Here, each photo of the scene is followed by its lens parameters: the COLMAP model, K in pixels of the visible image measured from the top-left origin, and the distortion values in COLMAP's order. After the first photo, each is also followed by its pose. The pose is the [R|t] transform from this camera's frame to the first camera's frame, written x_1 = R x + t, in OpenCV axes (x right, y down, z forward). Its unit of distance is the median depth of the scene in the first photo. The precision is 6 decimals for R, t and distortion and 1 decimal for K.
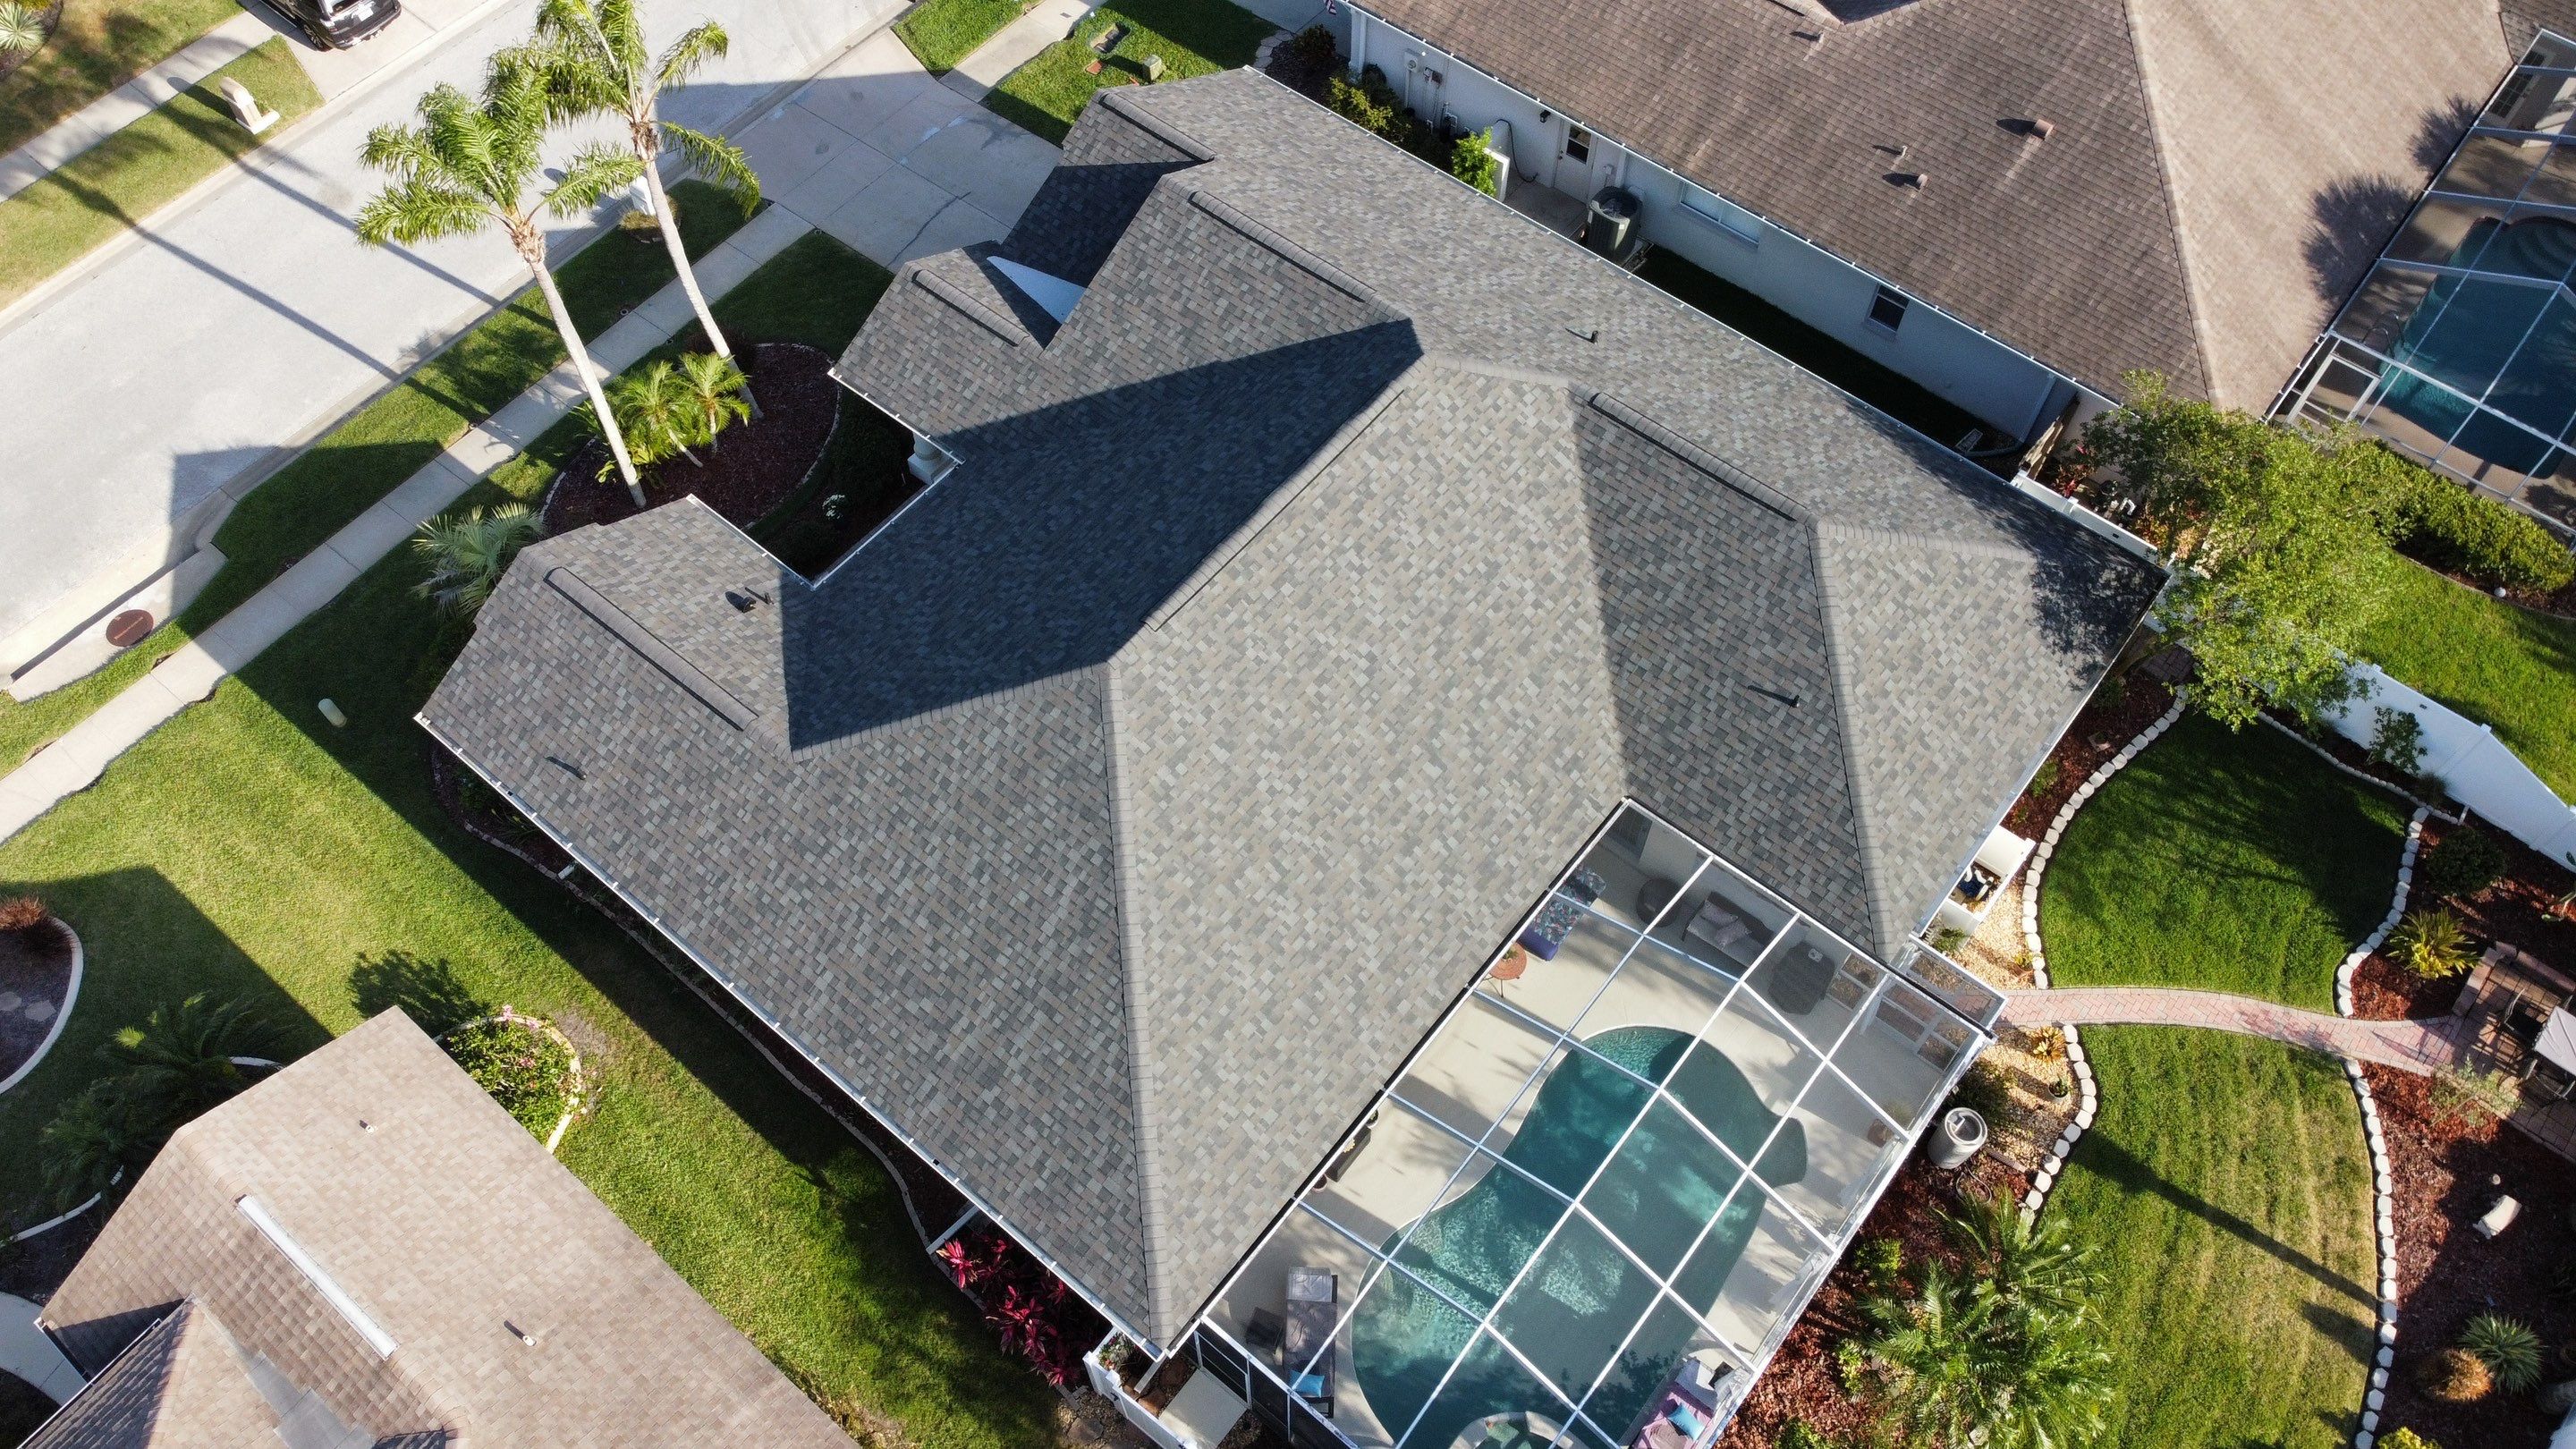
lens RADIAL K [[1952.0, 0, 1267.3], [0, 1952.0, 689.8], [0, 0, 1]] dist [0.015044, -0.022505]
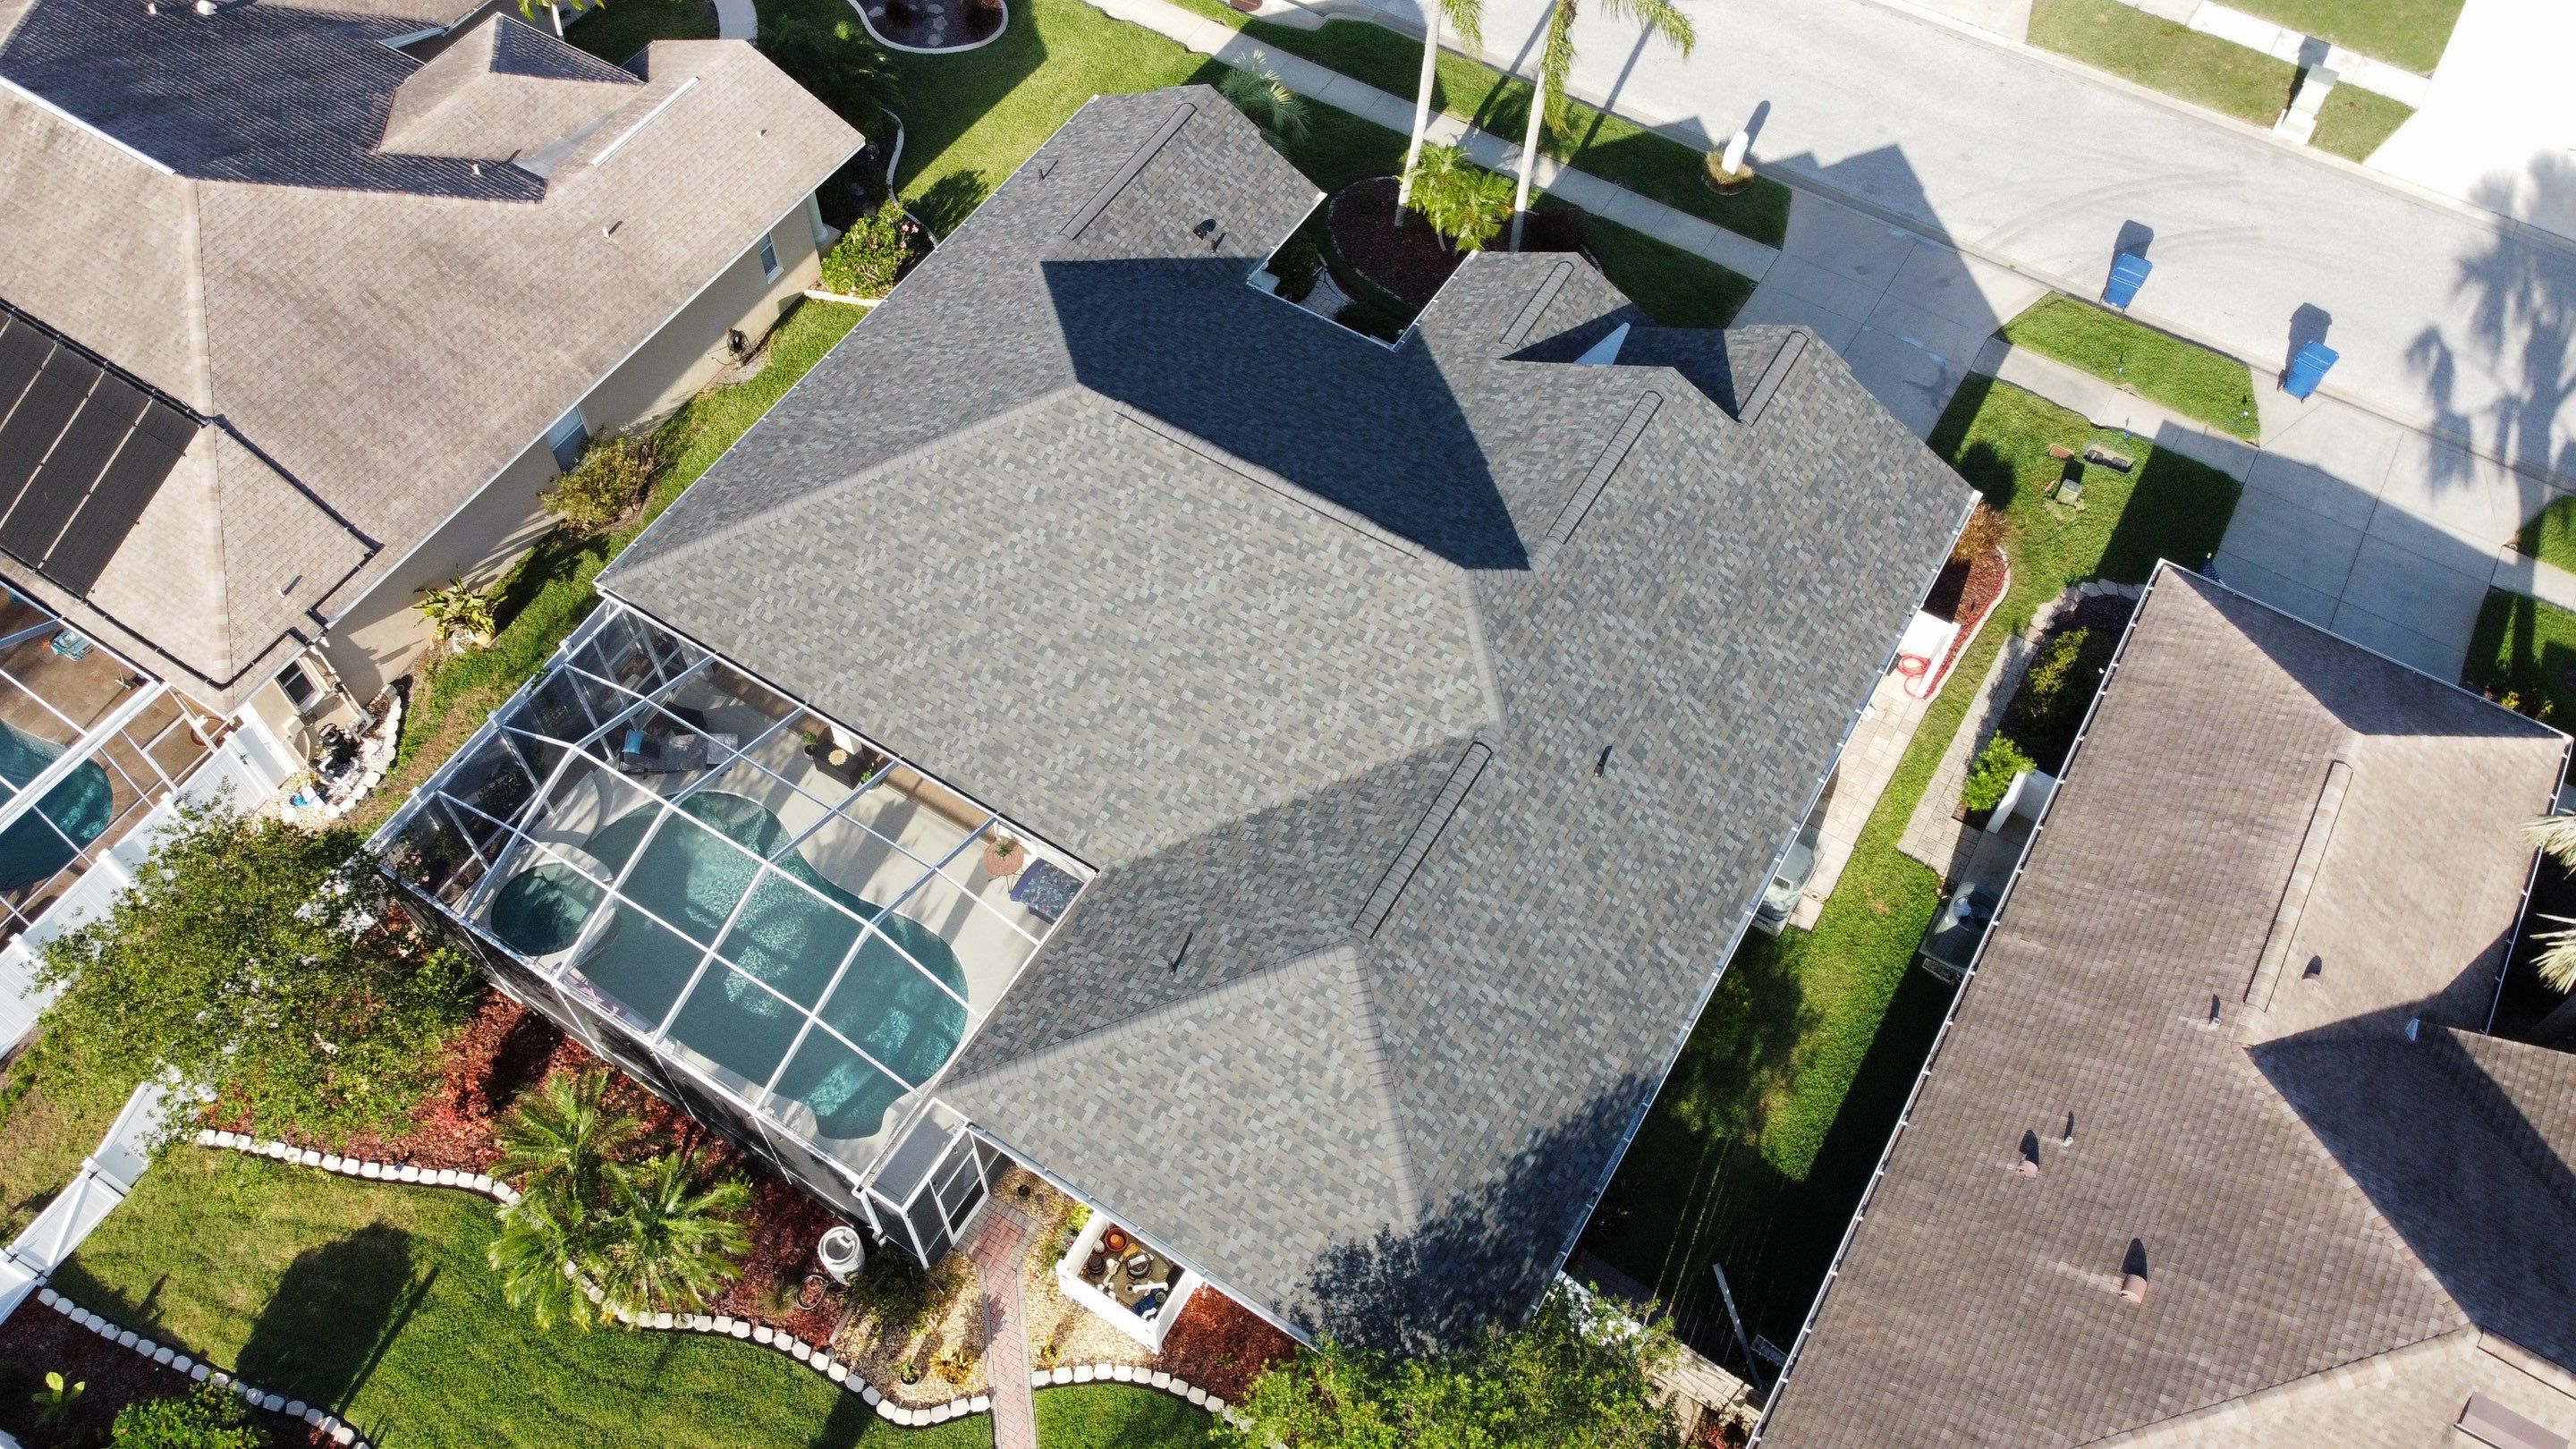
lens RADIAL K [[1952.0, 0, 1268.5], [0, 1952.0, 707.4], [0, 0, 1]] dist [0.015044, -0.022505]
pose [[0.131492, 0.829726, -0.542462, 0.670342], [-0.842957, 0.381549, 0.379268, -0.439696], [0.521664, 0.407402, 0.749594, 0.218805]]
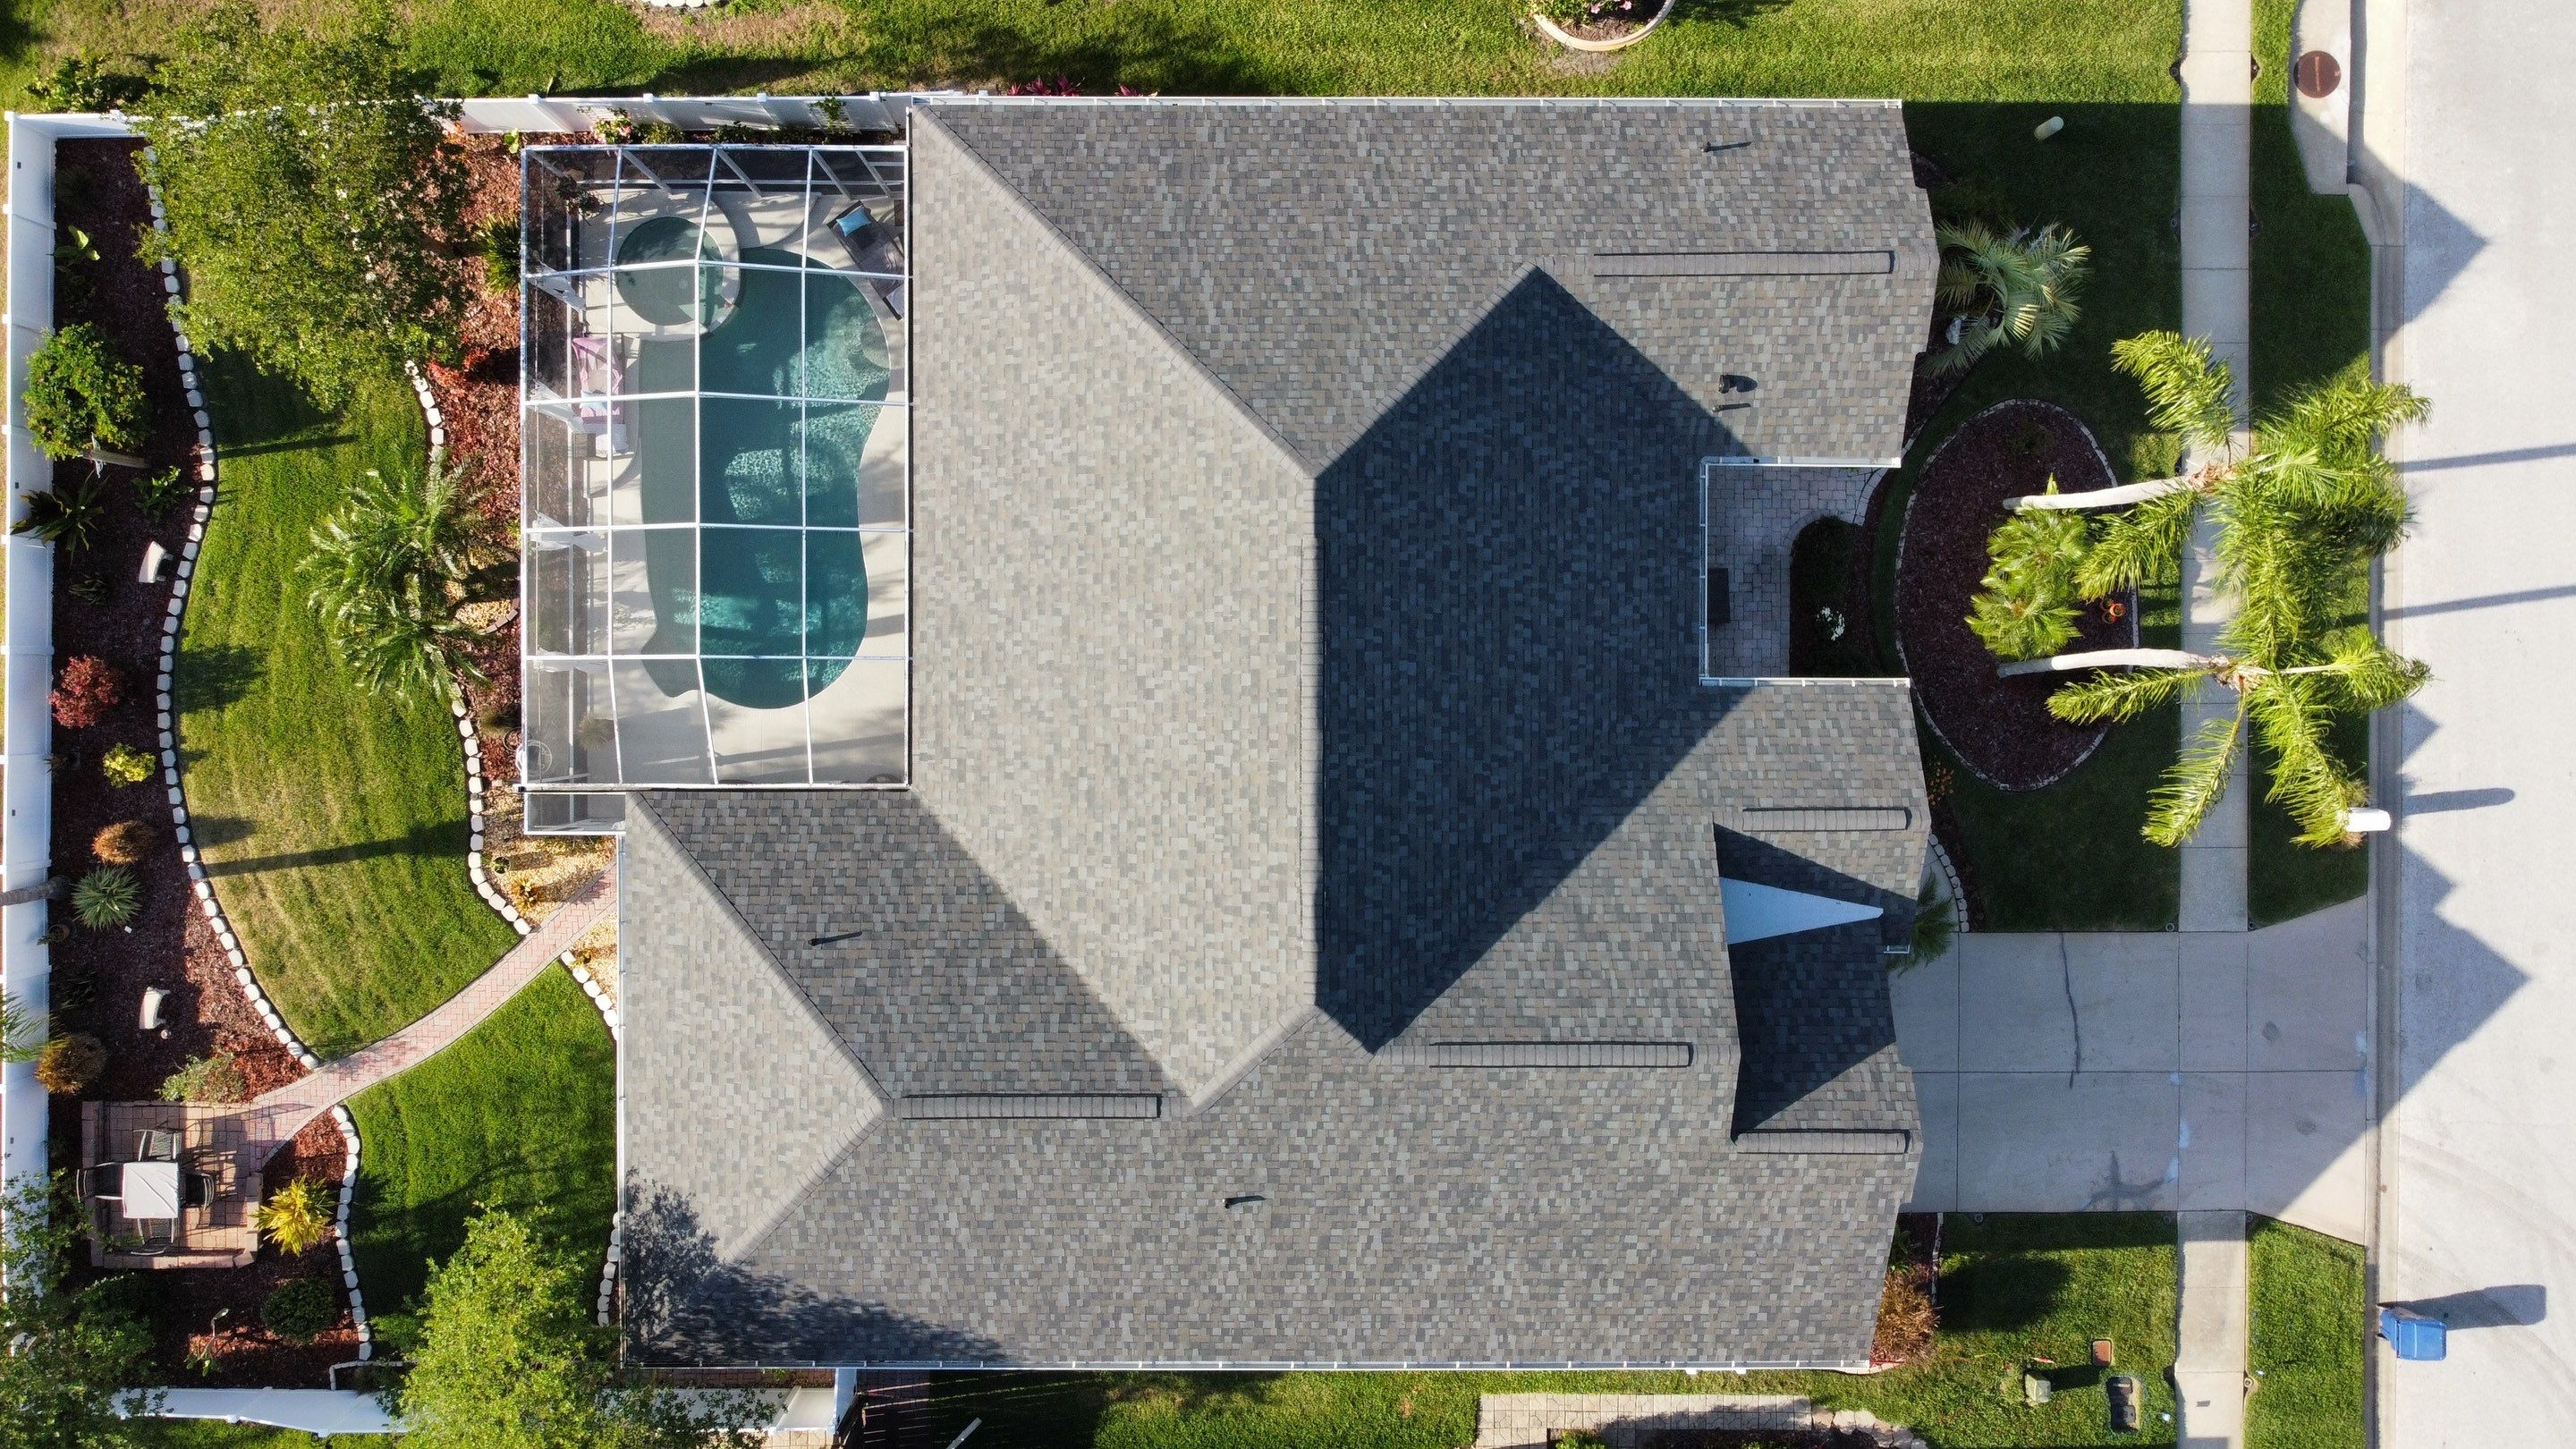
lens RADIAL K [[1952.0, 0, 1259.5], [0, 1952.0, 717.6], [0, 0, 1]] dist [0.015044, -0.022505]
pose [[-0.773389, 0.633858, 0.009629, 0.007364], [-0.535894, -0.661824, 0.524220, -0.543283], [0.338654, 0.400266, 0.851528, 0.164911]]
